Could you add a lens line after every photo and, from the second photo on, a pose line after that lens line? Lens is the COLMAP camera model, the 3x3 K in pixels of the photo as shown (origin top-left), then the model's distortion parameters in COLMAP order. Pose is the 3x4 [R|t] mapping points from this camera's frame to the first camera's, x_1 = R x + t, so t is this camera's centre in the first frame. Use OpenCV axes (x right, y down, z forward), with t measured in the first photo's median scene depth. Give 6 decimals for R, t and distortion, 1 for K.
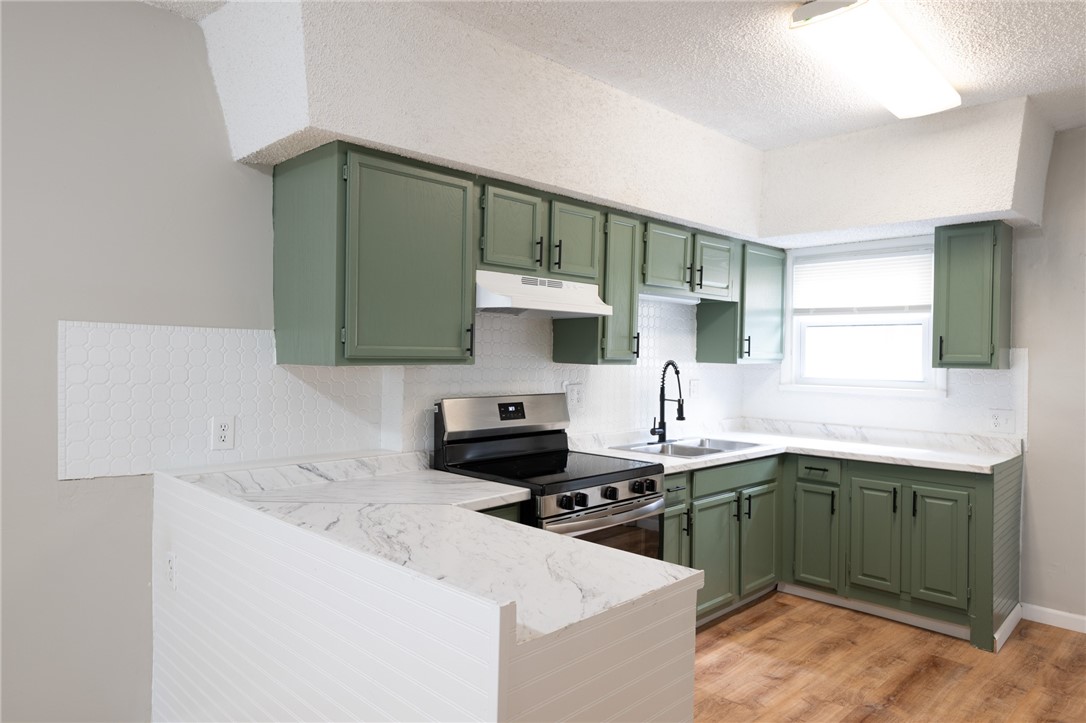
lens RADIAL K [[705.6, 0, 543.0], [0, 705.6, 361.5], [0, 0, 1]] dist [0.002719, 0.001730]
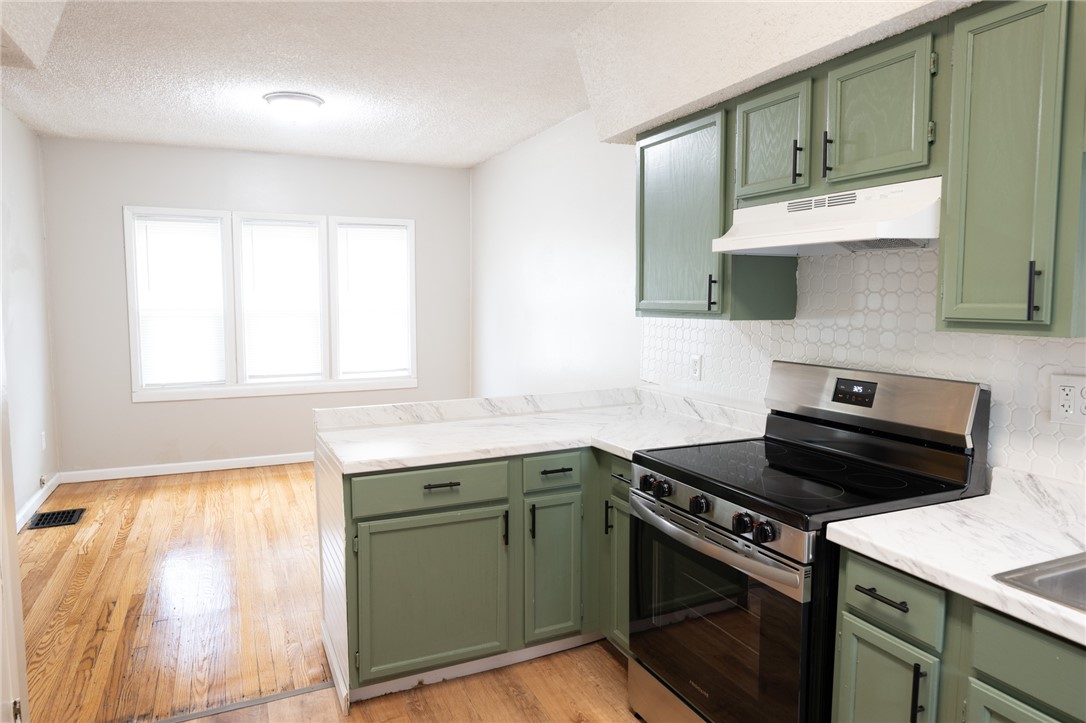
lens RADIAL K [[705.6, 0, 543.0], [0, 705.6, 361.5], [0, 0, 1]] dist [0.002719, 0.001730]
pose [[-0.360729, 0.074417, -0.929697, 0.757809], [-0.012222, 0.996349, 0.084494, -0.015348], [0.932591, 0.041842, -0.358502, 1.037691]]
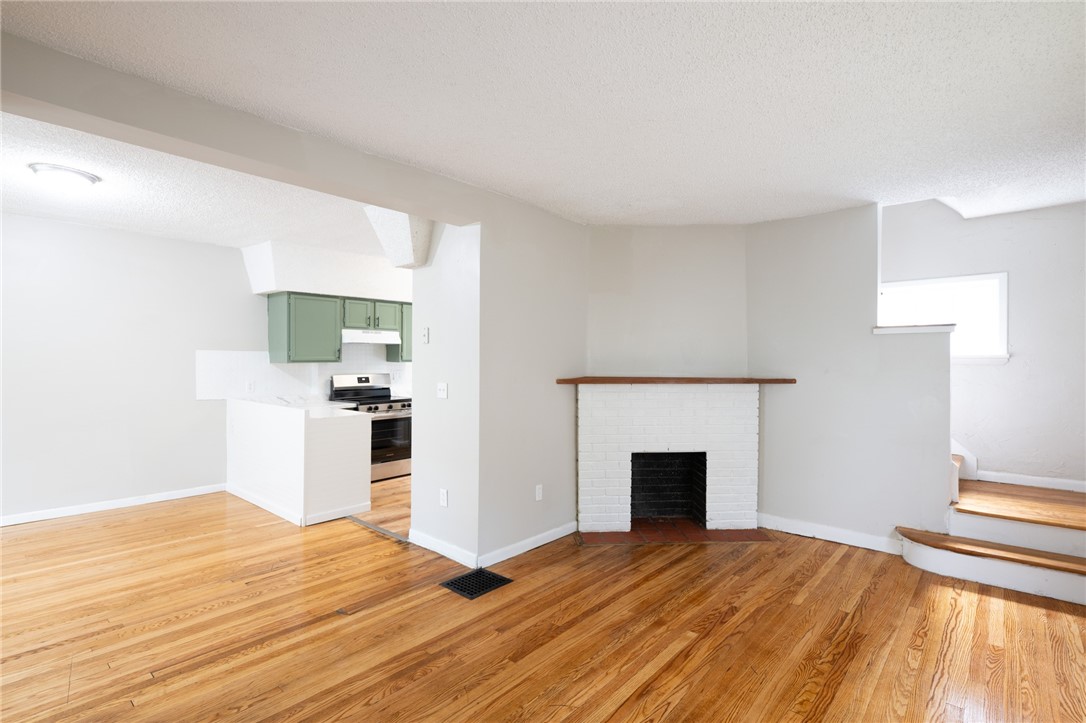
lens RADIAL K [[522.5, 0, 543.0], [0, 522.5, 361.5], [0, 0, 1]] dist [-0.001785, -0.000182]
pose [[0.997751, -0.012946, 0.065765, 0.543672], [0.013093, 0.999913, -0.001805, 0.013716], [-0.065736, 0.002662, 0.997834, -1.094769]]
